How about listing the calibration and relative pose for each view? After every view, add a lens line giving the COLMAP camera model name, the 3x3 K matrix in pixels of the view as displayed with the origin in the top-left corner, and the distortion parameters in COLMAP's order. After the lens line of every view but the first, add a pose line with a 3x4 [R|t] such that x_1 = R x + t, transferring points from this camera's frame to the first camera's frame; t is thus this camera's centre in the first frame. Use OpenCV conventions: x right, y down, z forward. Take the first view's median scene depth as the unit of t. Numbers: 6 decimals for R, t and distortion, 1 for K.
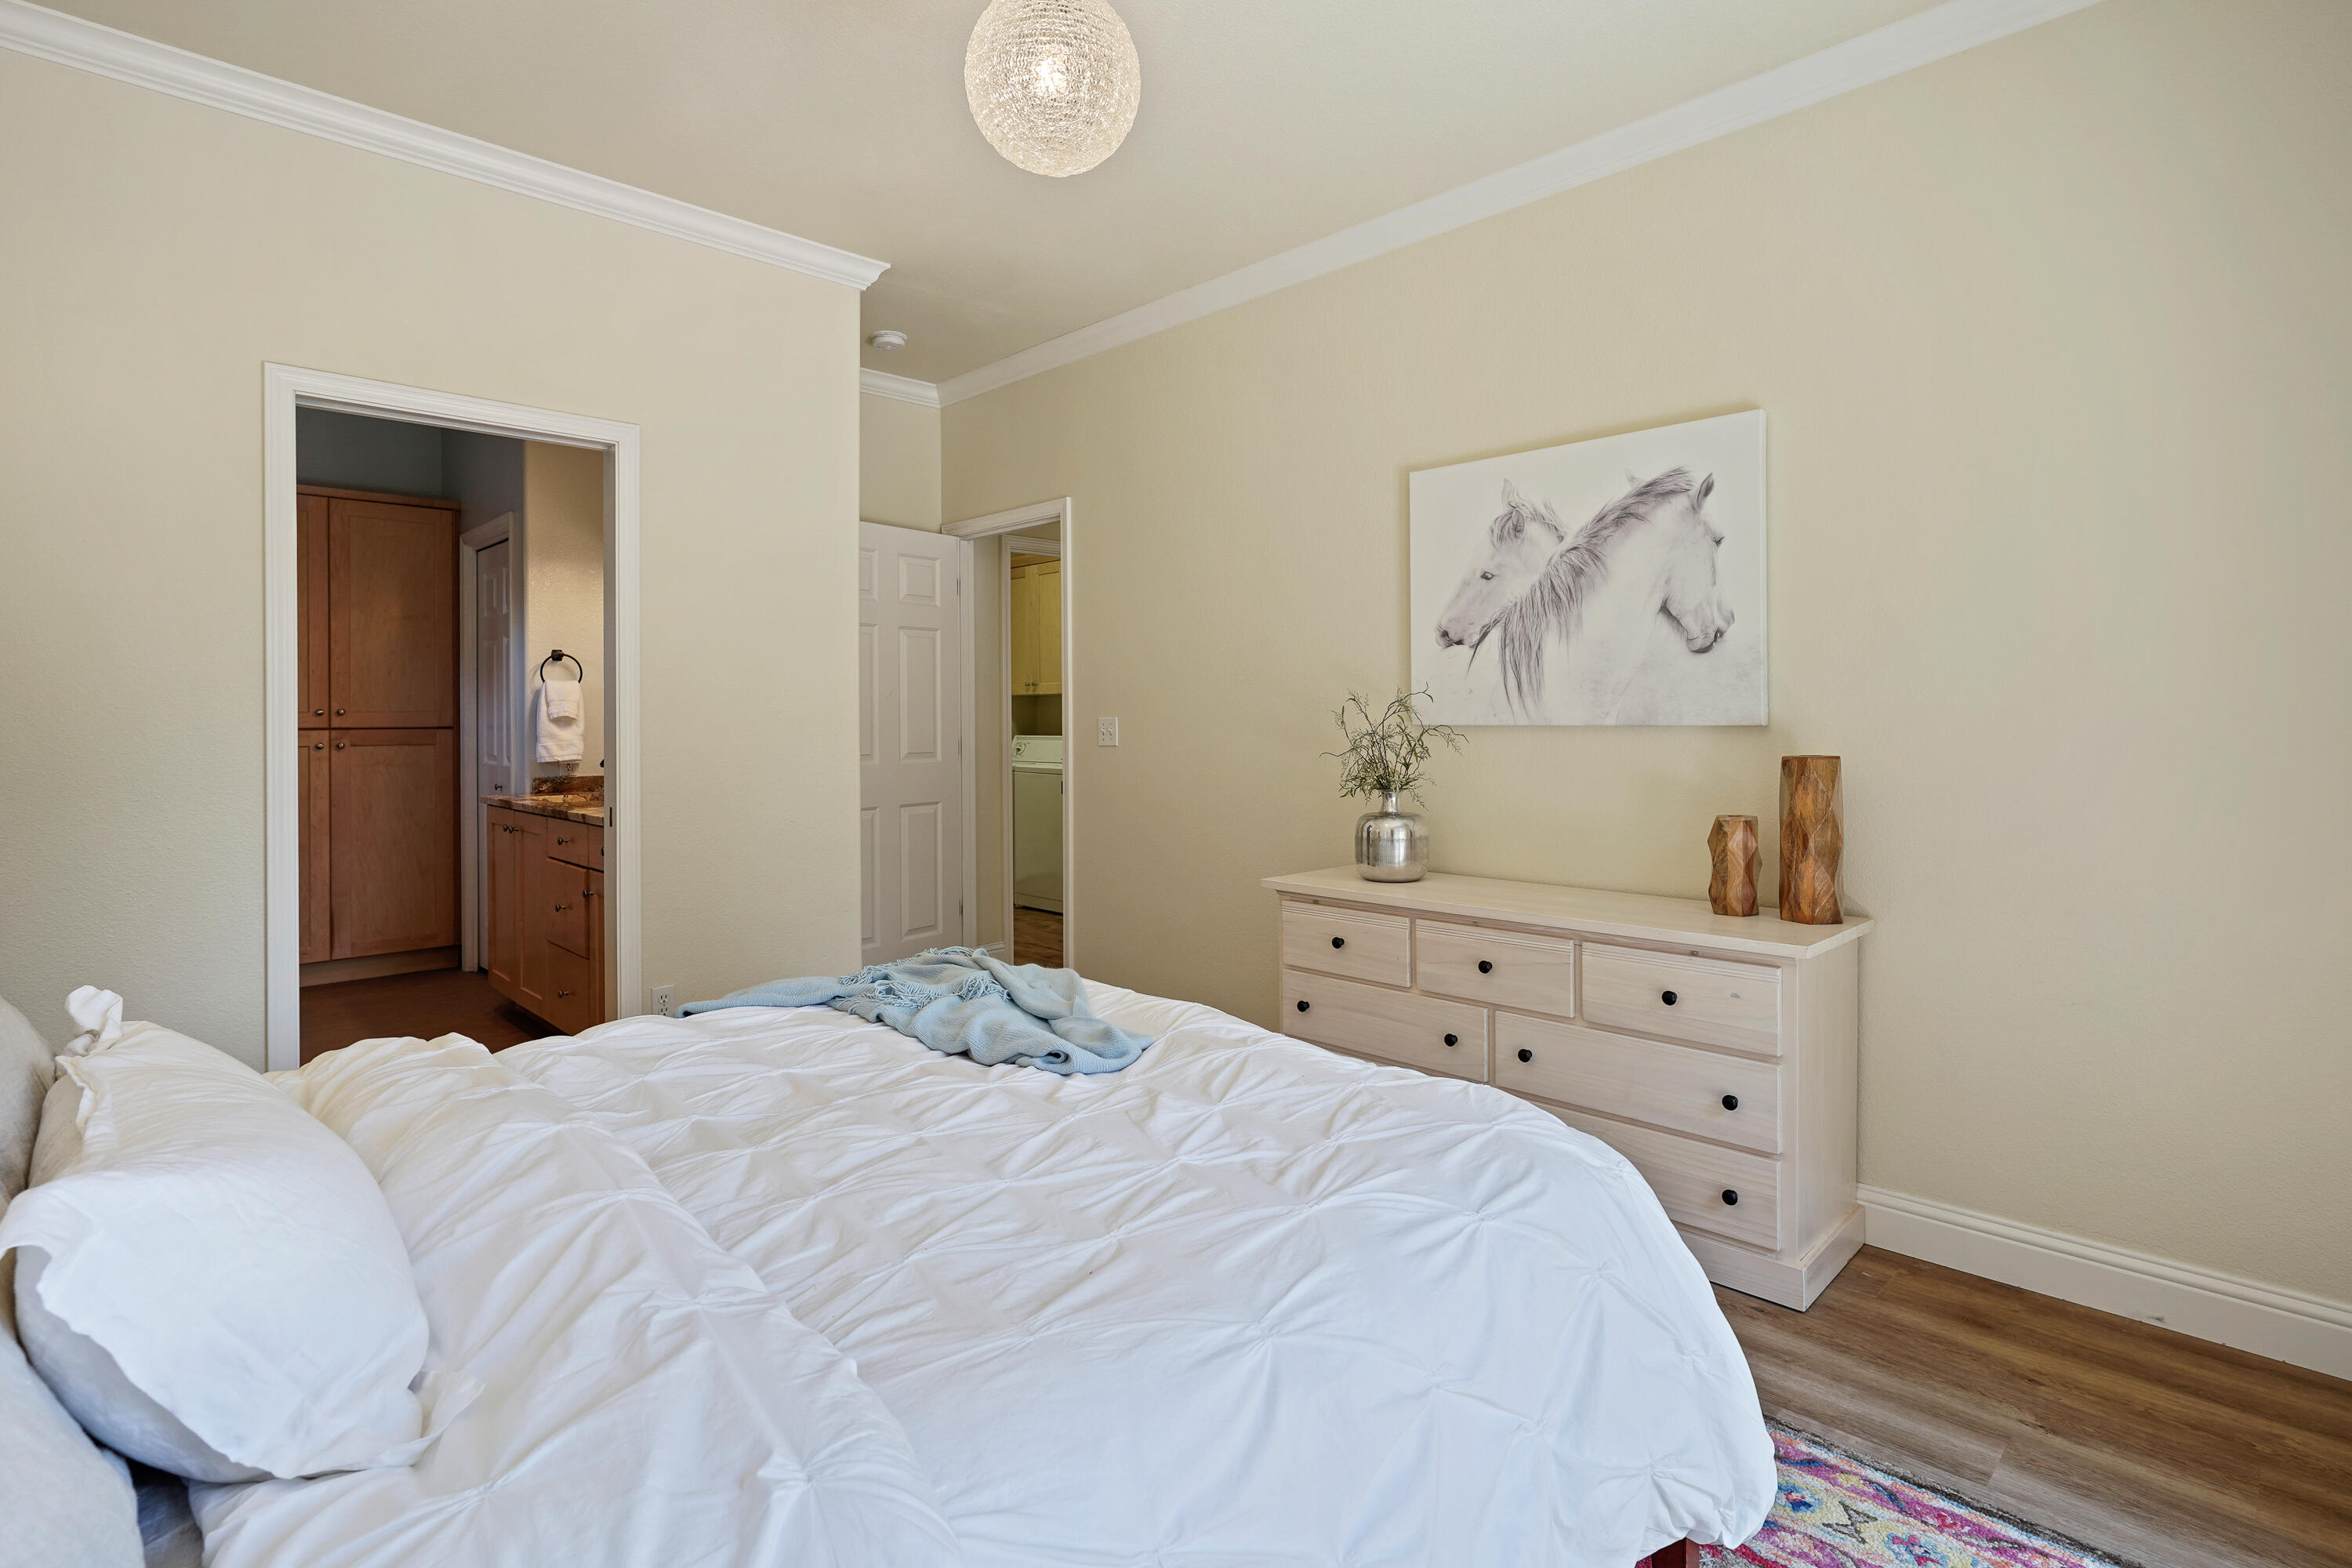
lens RADIAL K [[1163.0, 0, 1191.0], [0, 1163.0, 761.3], [0, 0, 1]] dist [-0.009311, 0.002002]
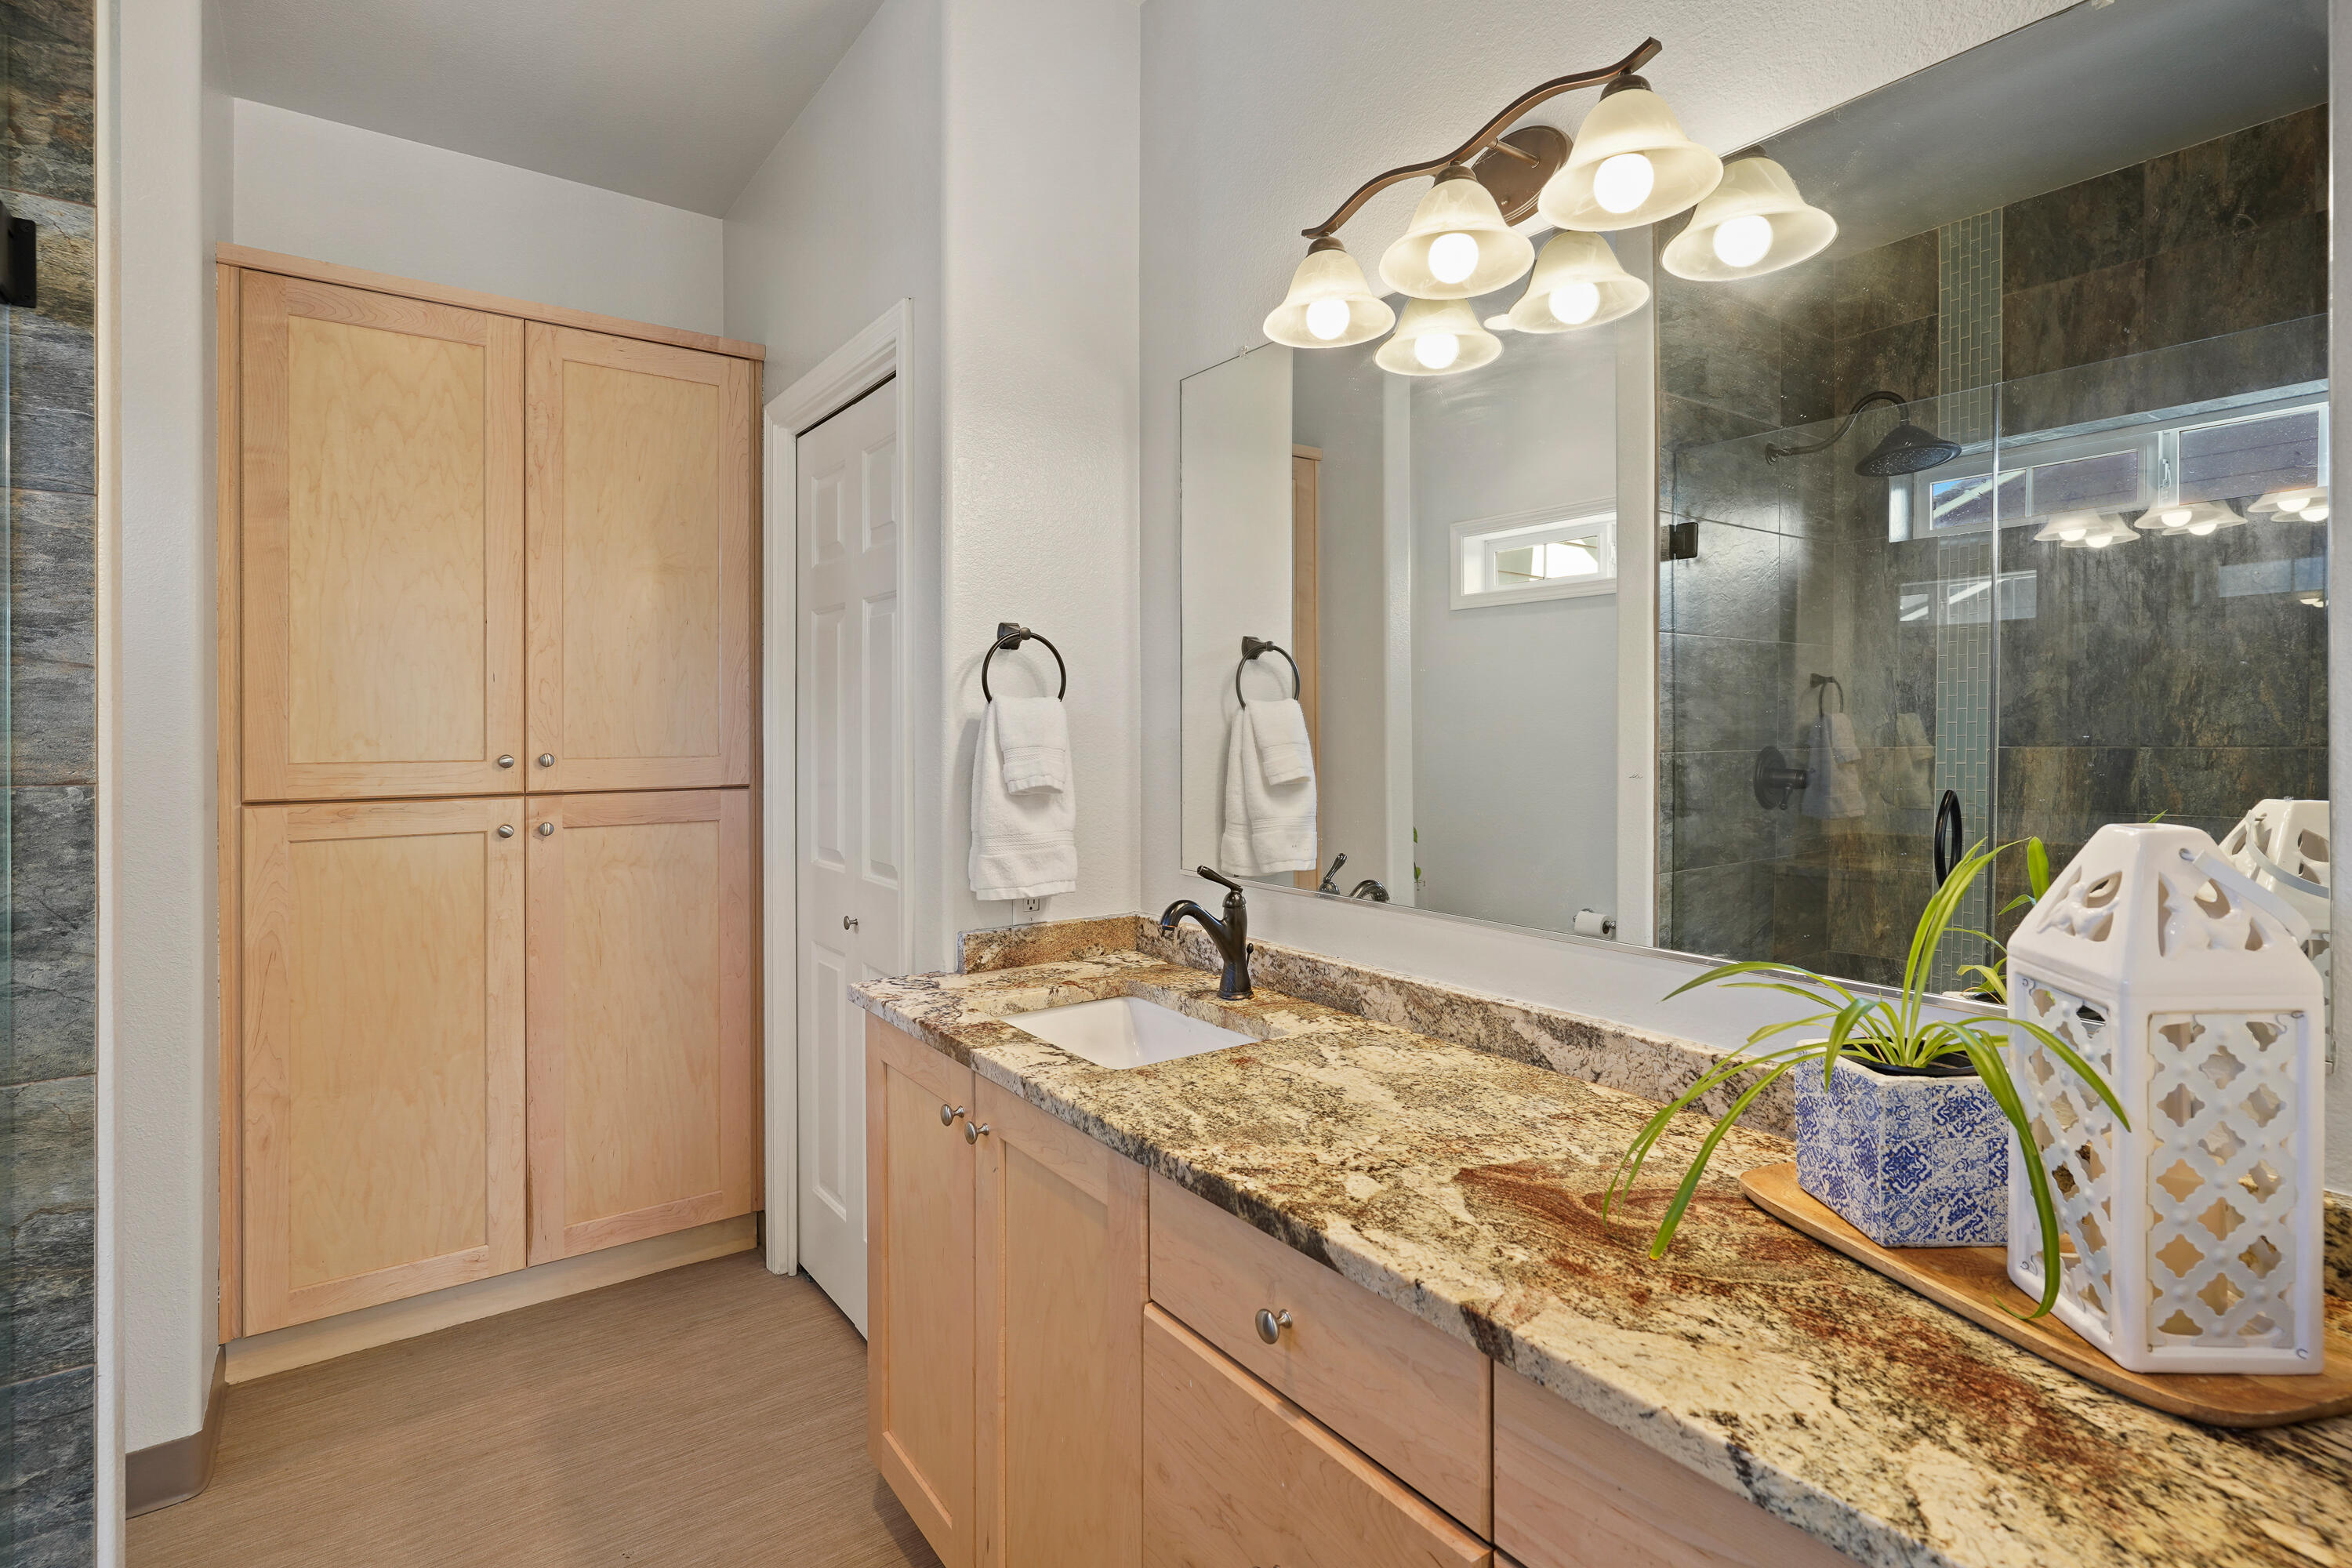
lens RADIAL K [[1163.0, 0, 1166.8], [0, 1163.0, 772.8], [0, 0, 1]] dist [-0.009311, 0.002002]
pose [[0.987123, 0.009872, -0.159661, -0.399410], [-0.008030, 0.999894, 0.012181, -0.045306], [0.159764, -0.010742, 0.987097, 0.561099]]
